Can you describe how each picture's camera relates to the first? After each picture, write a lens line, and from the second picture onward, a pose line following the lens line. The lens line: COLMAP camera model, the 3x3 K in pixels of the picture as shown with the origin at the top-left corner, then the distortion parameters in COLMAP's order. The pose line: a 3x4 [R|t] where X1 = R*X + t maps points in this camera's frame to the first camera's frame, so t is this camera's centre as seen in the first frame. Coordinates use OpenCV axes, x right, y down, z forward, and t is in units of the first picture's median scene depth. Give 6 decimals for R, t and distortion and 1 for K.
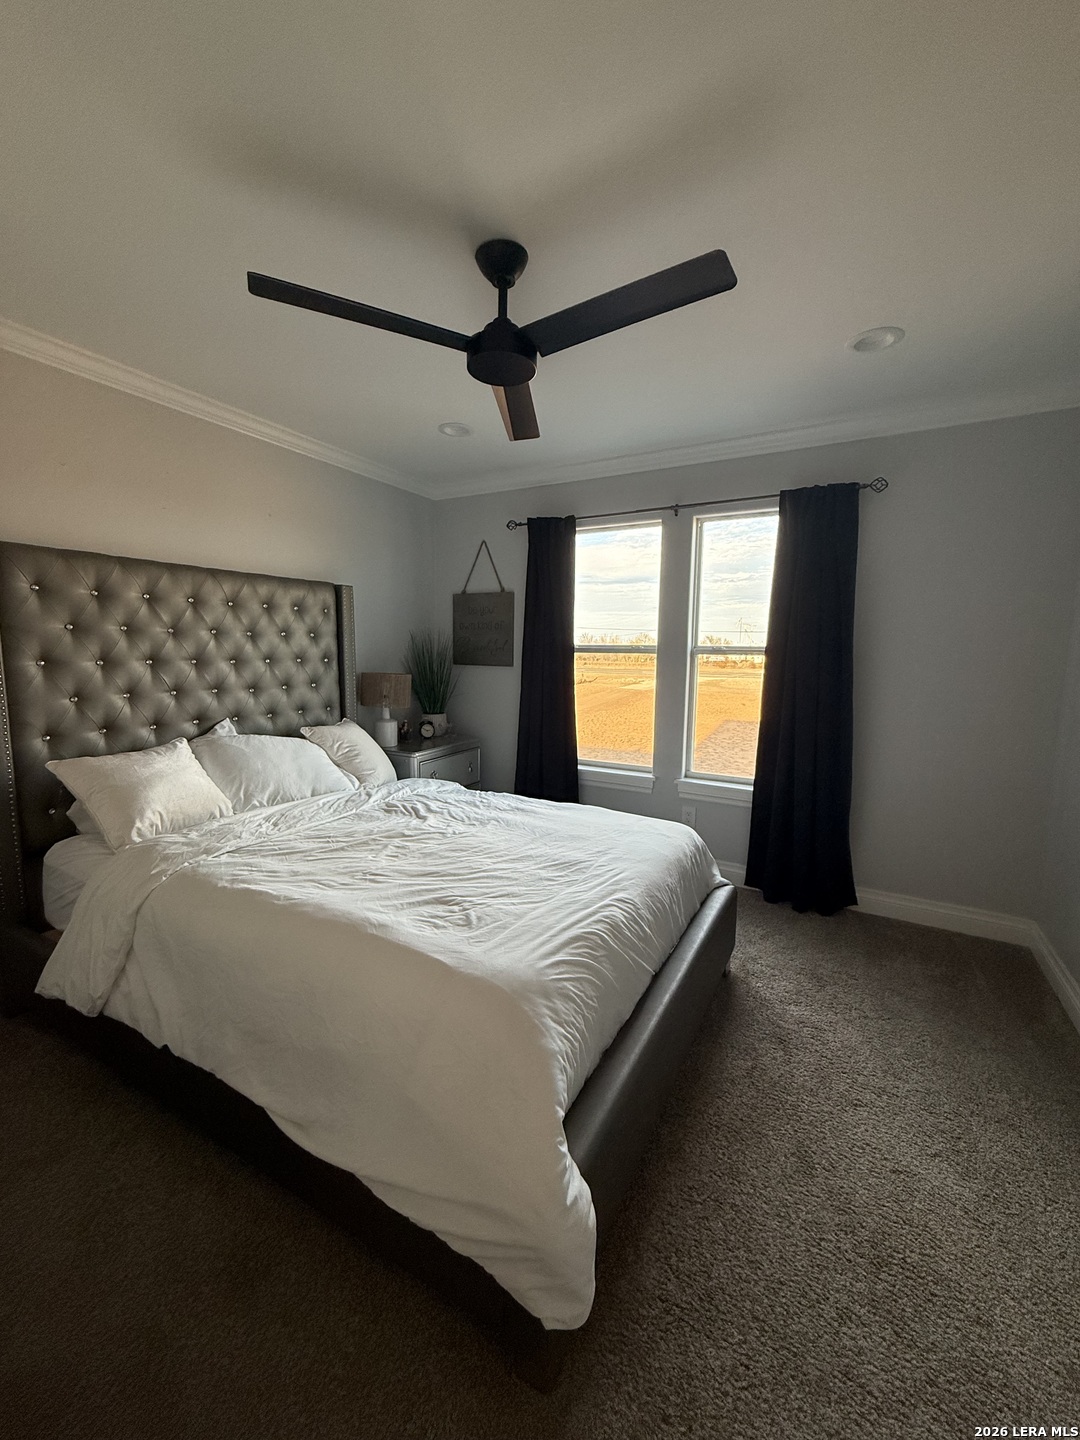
lens RADIAL K [[568.9, 0, 538.0], [0, 568.9, 717.6], [0, 0, 1]] dist [-0.001004, -0.000074]
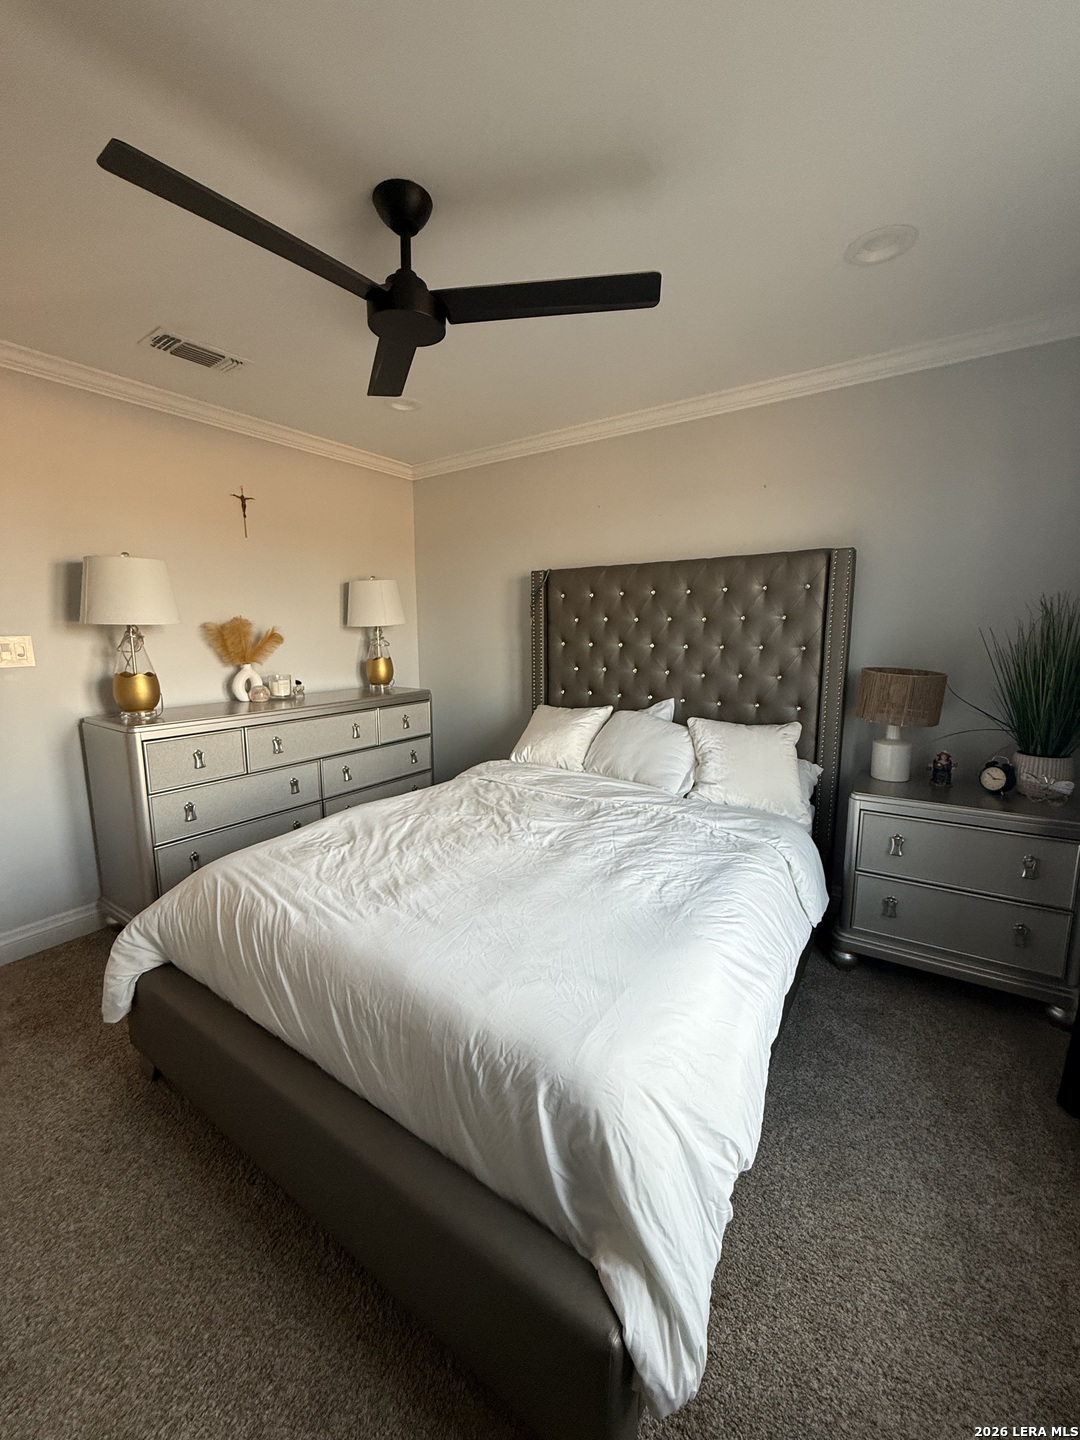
lens RADIAL K [[568.9, 0, 539.5], [0, 568.9, 721.1], [0, 0, 1]] dist [-0.001004, -0.000074]
pose [[-0.083887, 0.147814, -0.985451, 0.792210], [-0.116199, 0.980739, 0.156998, -0.140410], [0.989677, 0.127678, -0.065096, 1.177382]]
